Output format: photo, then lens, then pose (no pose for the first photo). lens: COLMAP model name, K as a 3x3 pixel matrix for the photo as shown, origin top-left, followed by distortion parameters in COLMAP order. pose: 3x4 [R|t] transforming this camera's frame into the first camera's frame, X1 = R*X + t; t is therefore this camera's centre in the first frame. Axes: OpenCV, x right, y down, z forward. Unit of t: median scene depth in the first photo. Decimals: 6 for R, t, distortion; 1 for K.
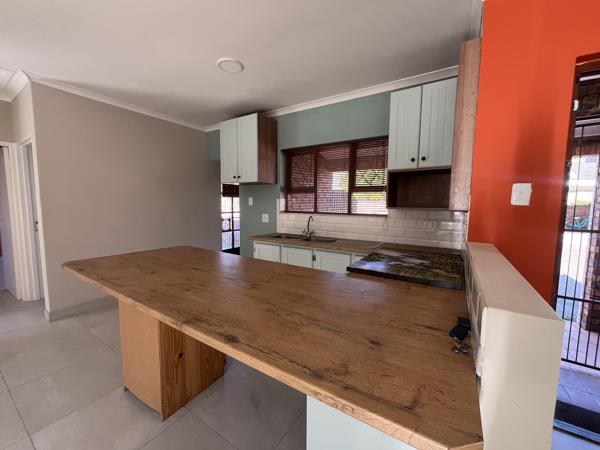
lens RADIAL K [[242.1, 0, 300.4], [0, 242.1, 228.5], [0, 0, 1]] dist [0.001434, -0.000020]
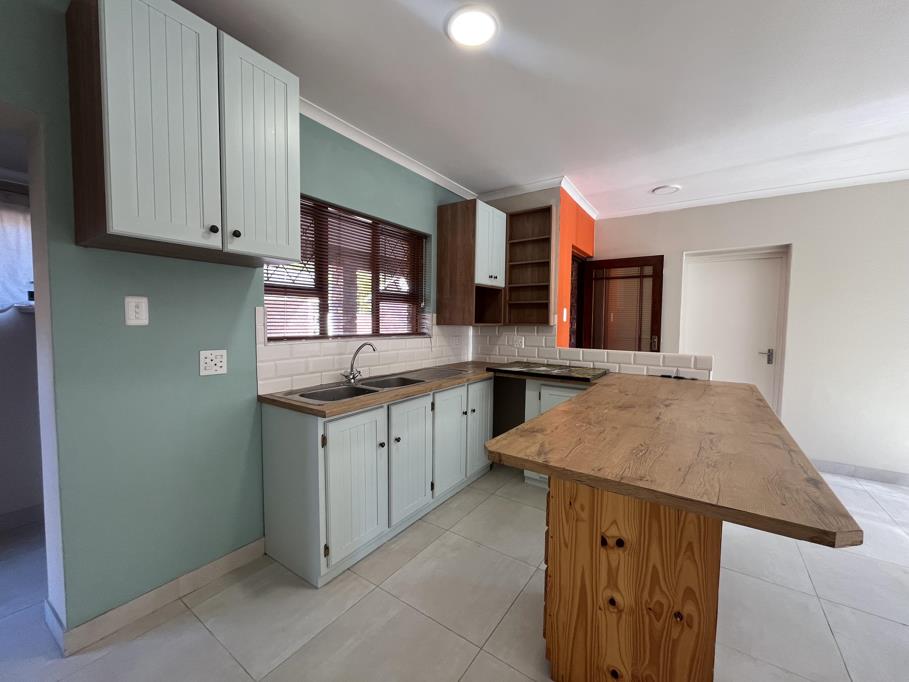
lens RADIAL K [[366.8, 0, 455.1], [0, 366.8, 346.3], [0, 0, 1]] dist [0.001434, -0.000020]
pose [[0.029319, -0.065593, 0.997416, -1.167810], [0.070566, 0.995491, 0.063392, -0.150718], [-0.997076, 0.068525, 0.033815, 1.596675]]
